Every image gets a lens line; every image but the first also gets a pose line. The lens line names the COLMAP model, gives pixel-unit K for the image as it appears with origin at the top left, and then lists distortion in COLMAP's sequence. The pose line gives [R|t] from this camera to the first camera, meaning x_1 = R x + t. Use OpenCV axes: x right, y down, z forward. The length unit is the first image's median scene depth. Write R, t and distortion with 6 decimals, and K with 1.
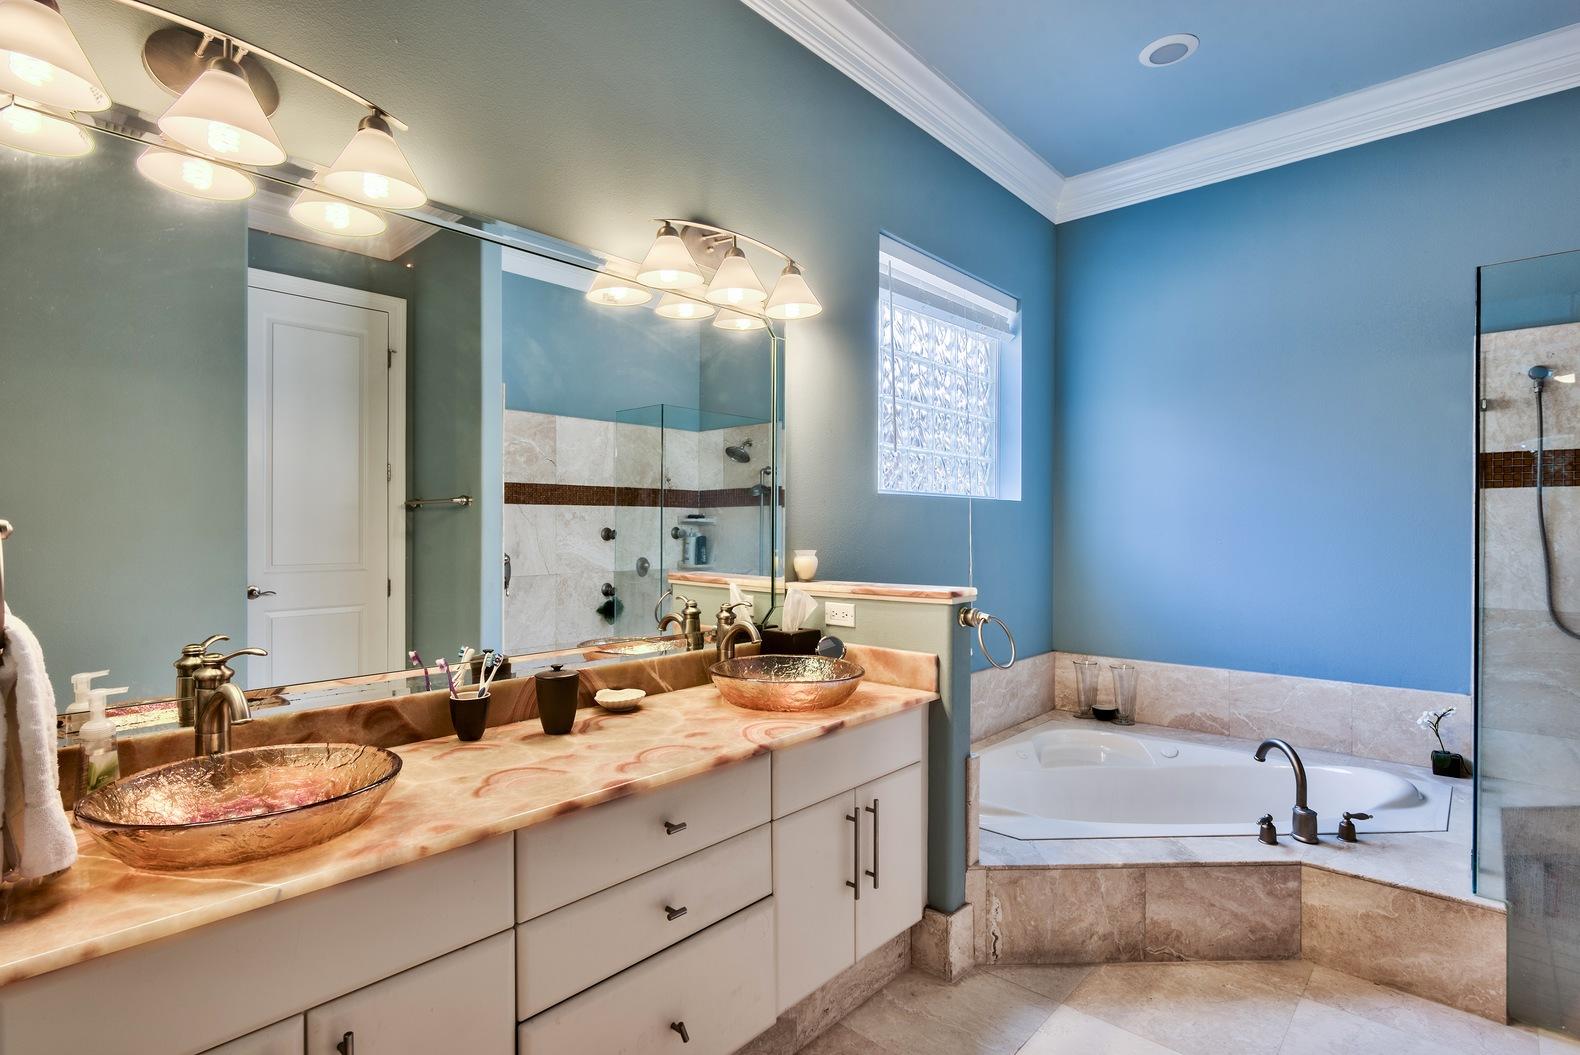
lens RADIAL K [[772.8, 0, 790.0], [0, 772.8, 527.5], [0, 0, 1]] dist [-0.005132, 0.000136]
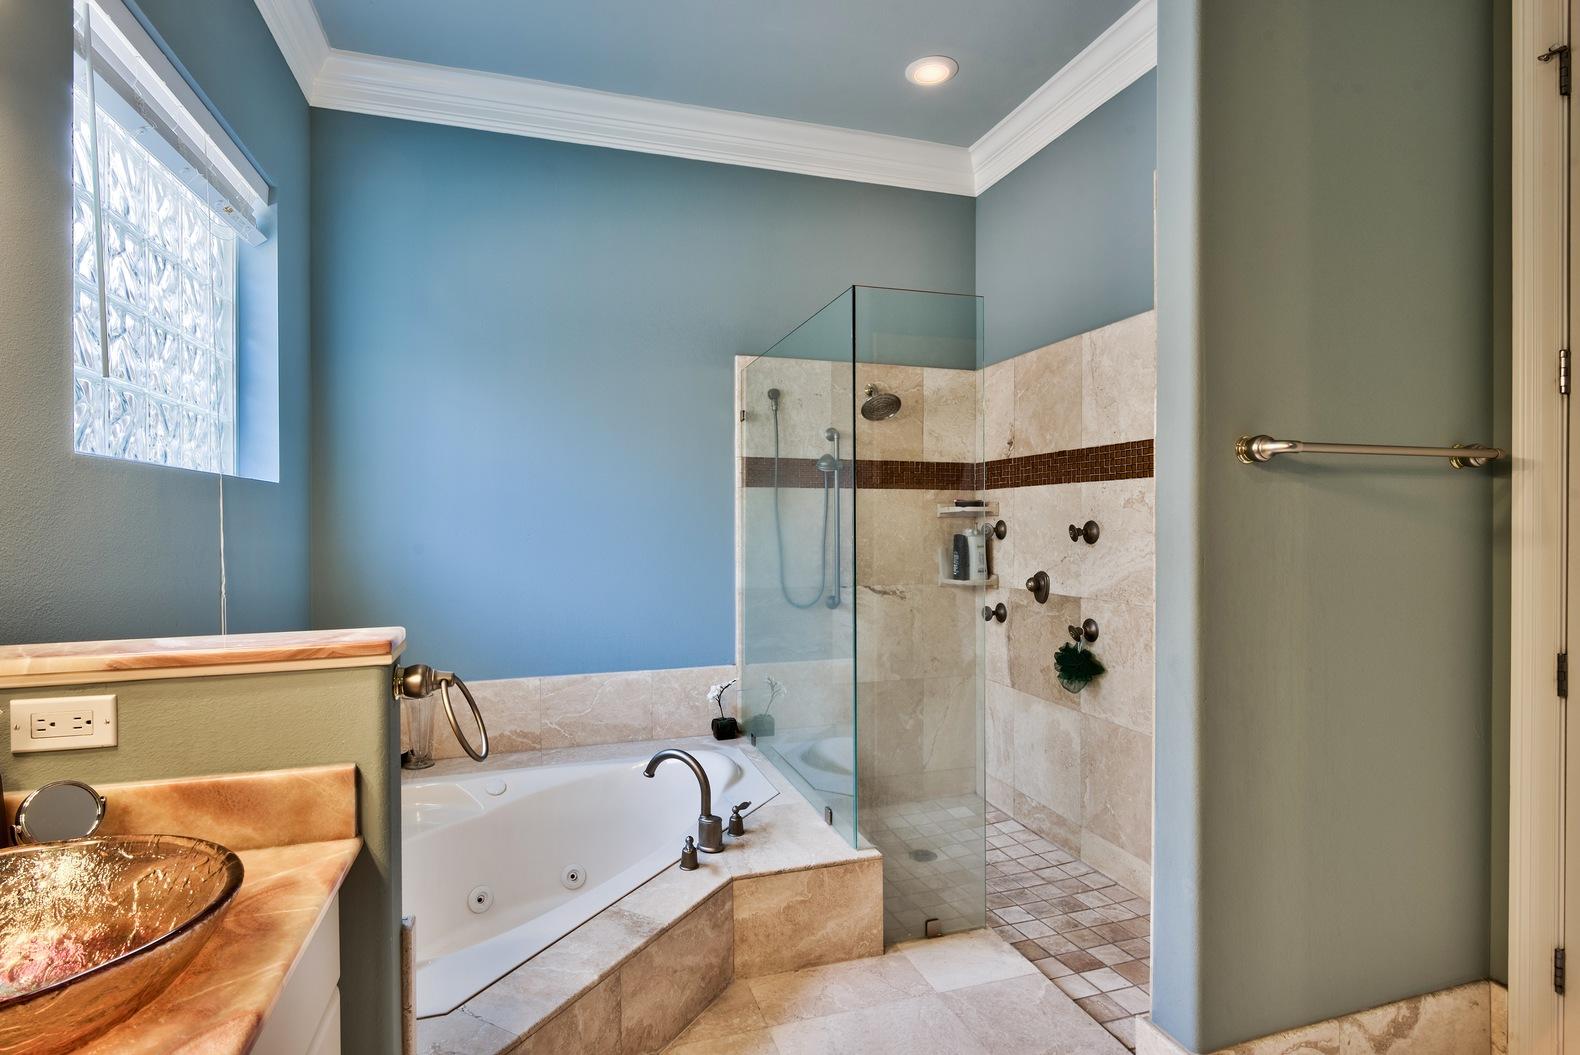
lens RADIAL K [[772.8, 0, 790.0], [0, 772.8, 527.5], [0, 0, 1]] dist [-0.005132, 0.000136]
pose [[0.507695, -0.009547, 0.861484, -0.101410], [0.002477, 0.999951, 0.009621, -0.000277], [-0.861533, -0.002750, 0.507694, 0.447063]]
